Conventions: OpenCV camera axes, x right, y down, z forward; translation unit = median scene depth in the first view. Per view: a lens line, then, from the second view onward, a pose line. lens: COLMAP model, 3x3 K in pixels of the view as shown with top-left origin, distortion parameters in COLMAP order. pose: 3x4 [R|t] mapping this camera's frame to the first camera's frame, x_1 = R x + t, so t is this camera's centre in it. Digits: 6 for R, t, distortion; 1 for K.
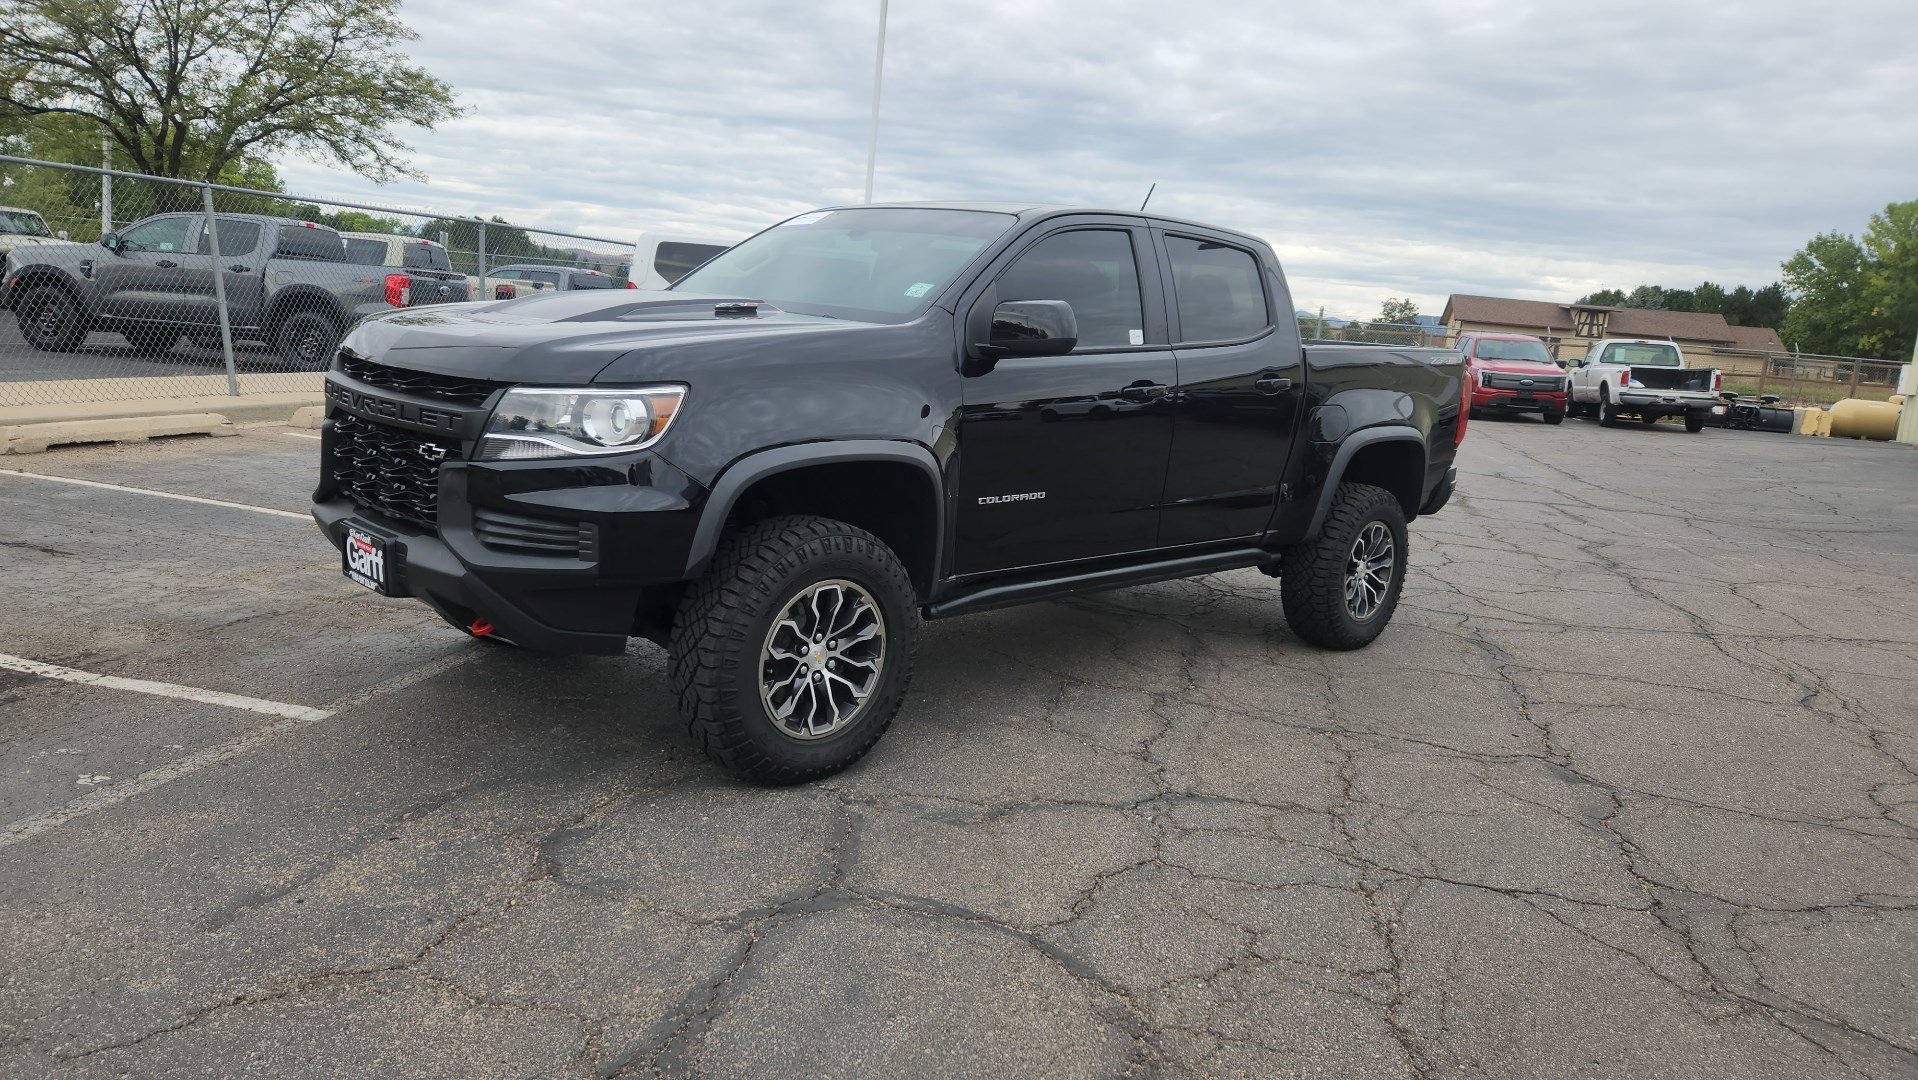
lens RADIAL K [[1283.0, 0, 926.8], [0, 1283.0, 530.4], [0, 0, 1]] dist [0.070633, -0.056190]
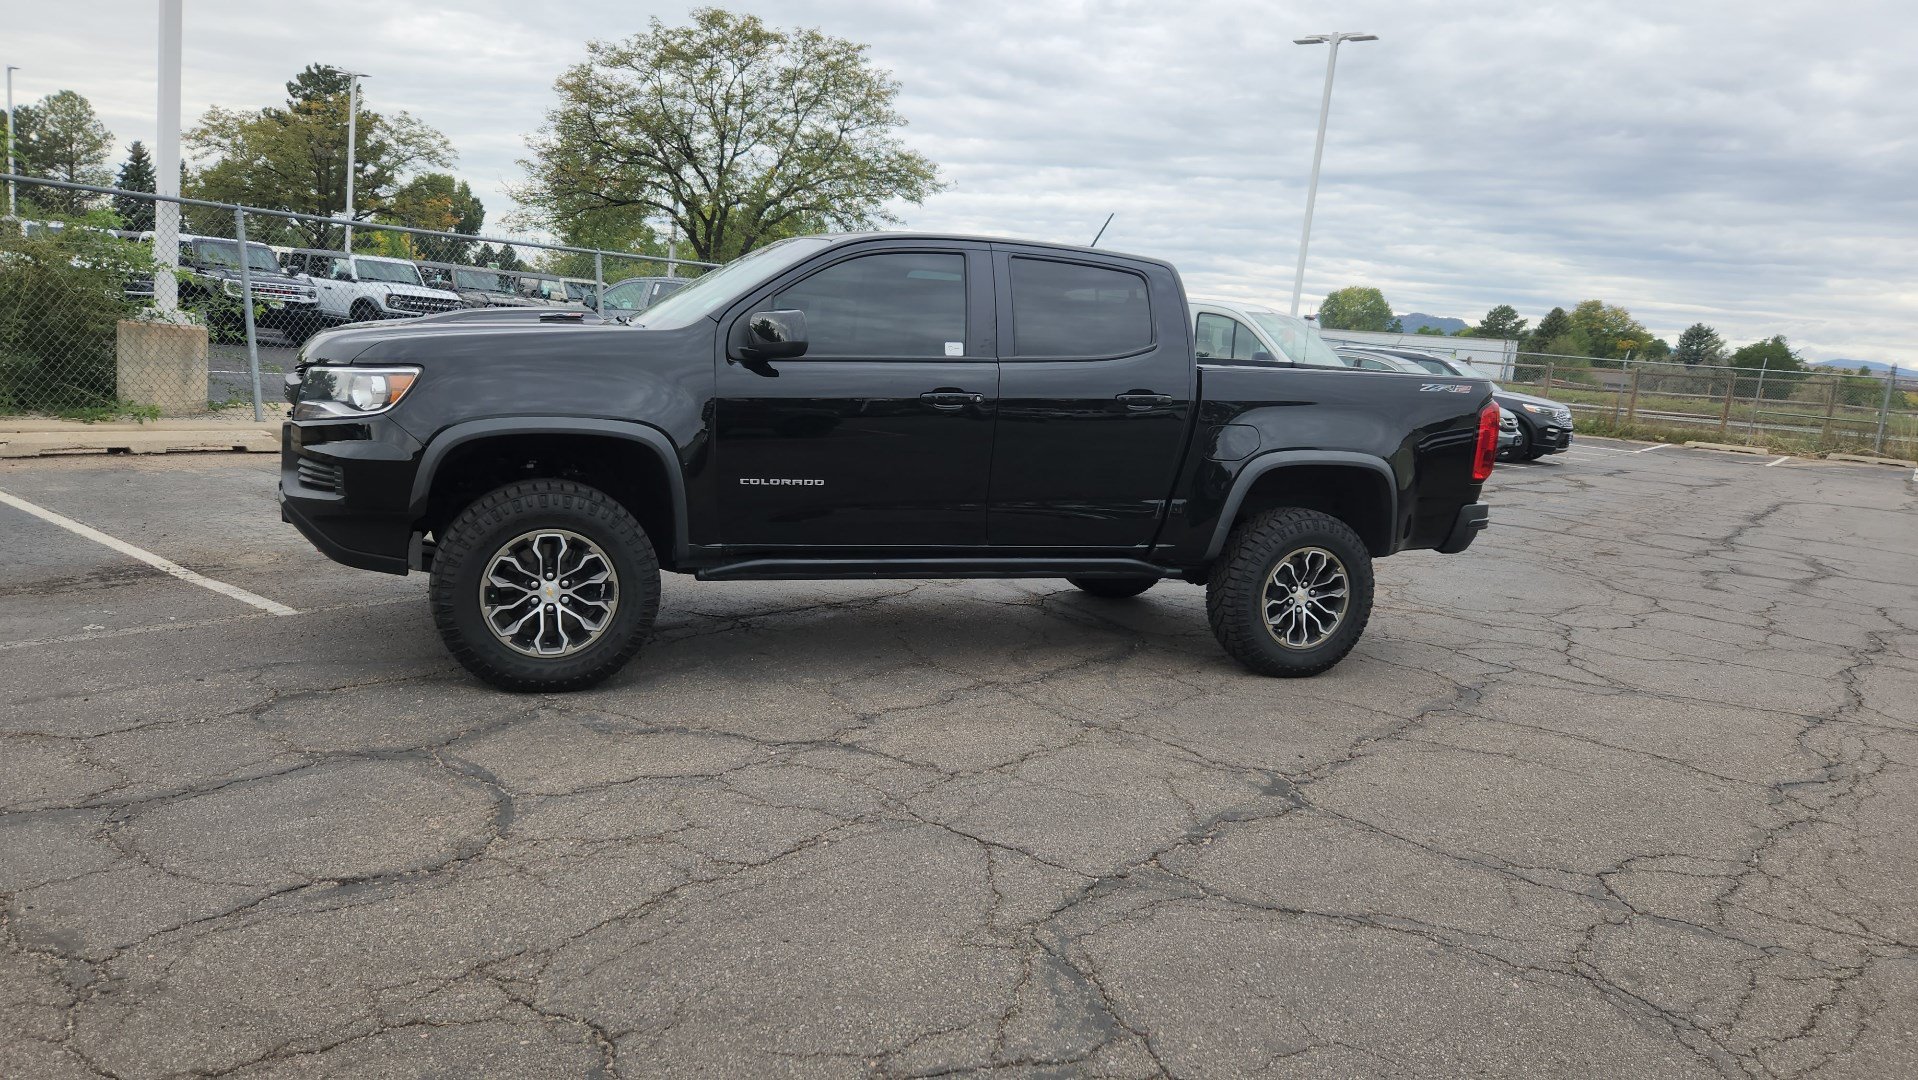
lens RADIAL K [[1283.0, 0, 949.0], [0, 1283.0, 539.3], [0, 0, 1]] dist [0.070633, -0.056190]
pose [[0.922083, 0.058064, -0.382610, 0.668376], [-0.073305, 0.996987, -0.025362, 0.045649], [0.379985, 0.051433, 0.923562, -0.008066]]
